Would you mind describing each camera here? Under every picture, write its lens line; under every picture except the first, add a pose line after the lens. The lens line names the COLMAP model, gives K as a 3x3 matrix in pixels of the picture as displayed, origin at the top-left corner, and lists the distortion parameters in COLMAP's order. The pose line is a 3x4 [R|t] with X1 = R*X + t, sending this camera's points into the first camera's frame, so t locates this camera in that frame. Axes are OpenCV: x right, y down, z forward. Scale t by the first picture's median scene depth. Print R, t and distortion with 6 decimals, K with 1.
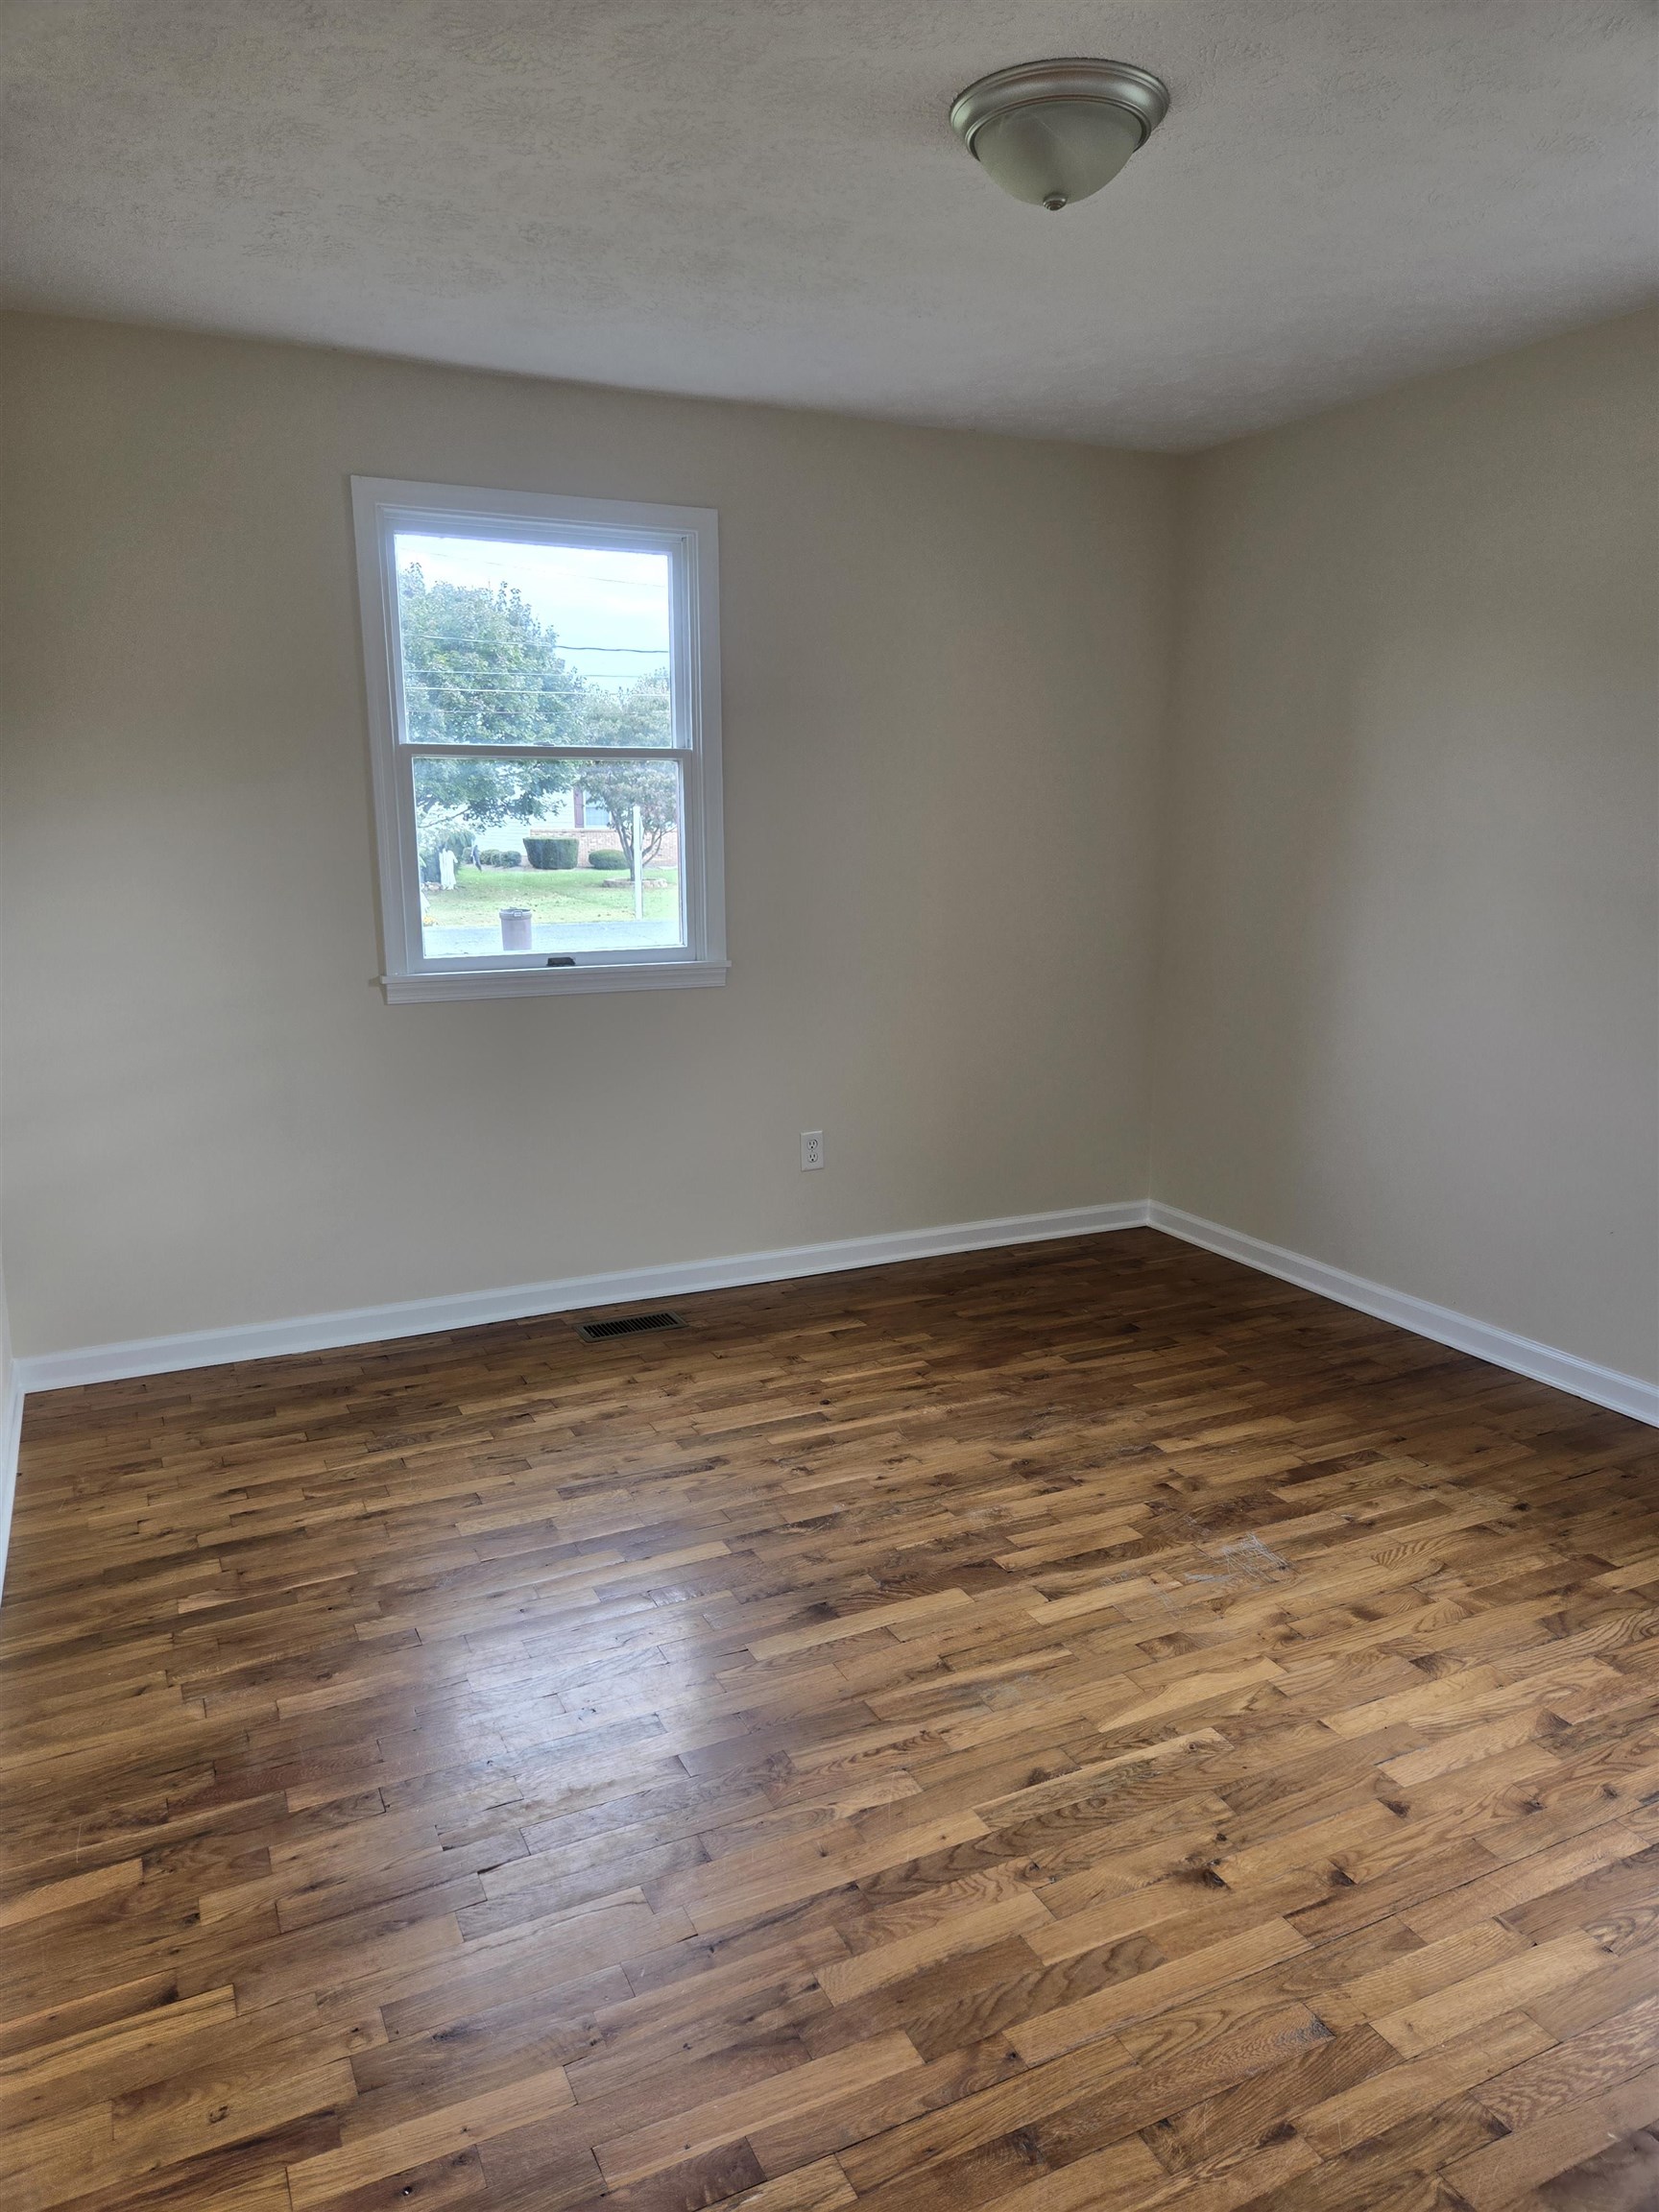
lens RADIAL K [[1481.4, 0, 828.4], [0, 1481.4, 1083.9], [0, 0, 1]] dist [0.048717, -0.019099]
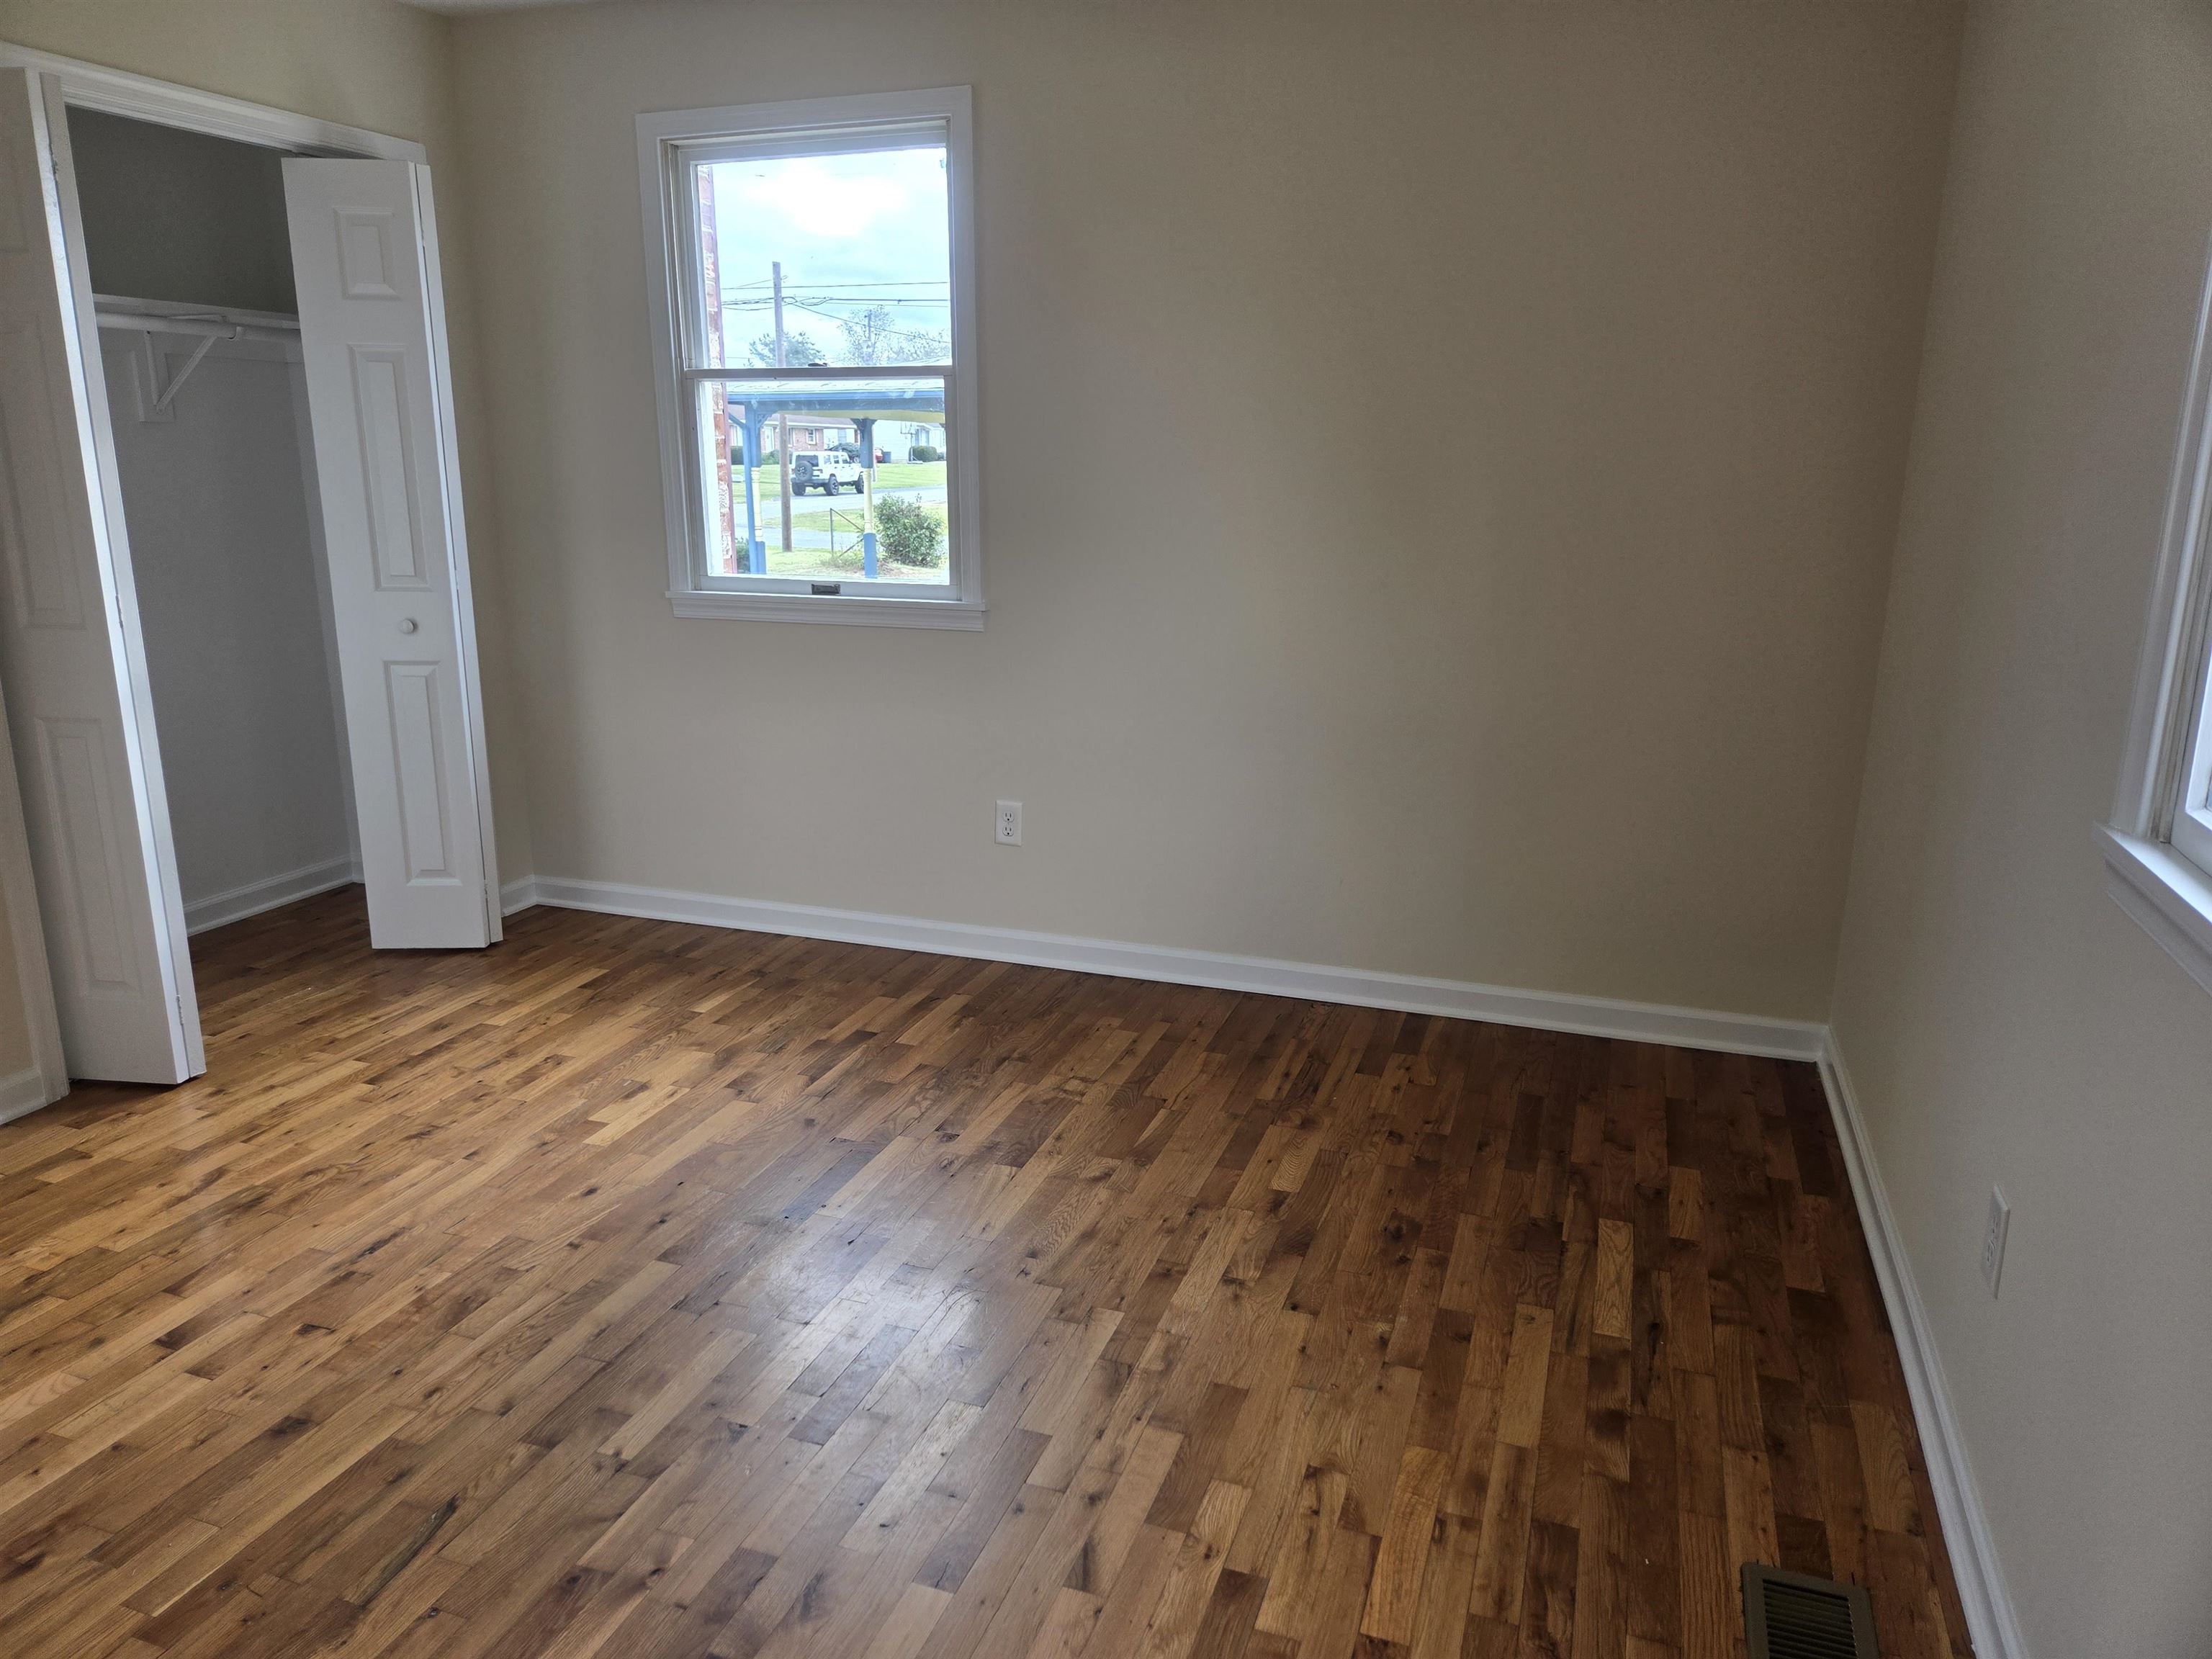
lens RADIAL K [[1481.4, 0, 1103.9], [0, 1481.4, 848.8], [0, 0, 1]] dist [0.048717, -0.019099]
pose [[0.701239, 0.175790, -0.690914, 0.656531], [-0.137353, 0.984280, 0.111027, -0.047247], [0.699570, 0.017043, 0.714361, 0.415291]]
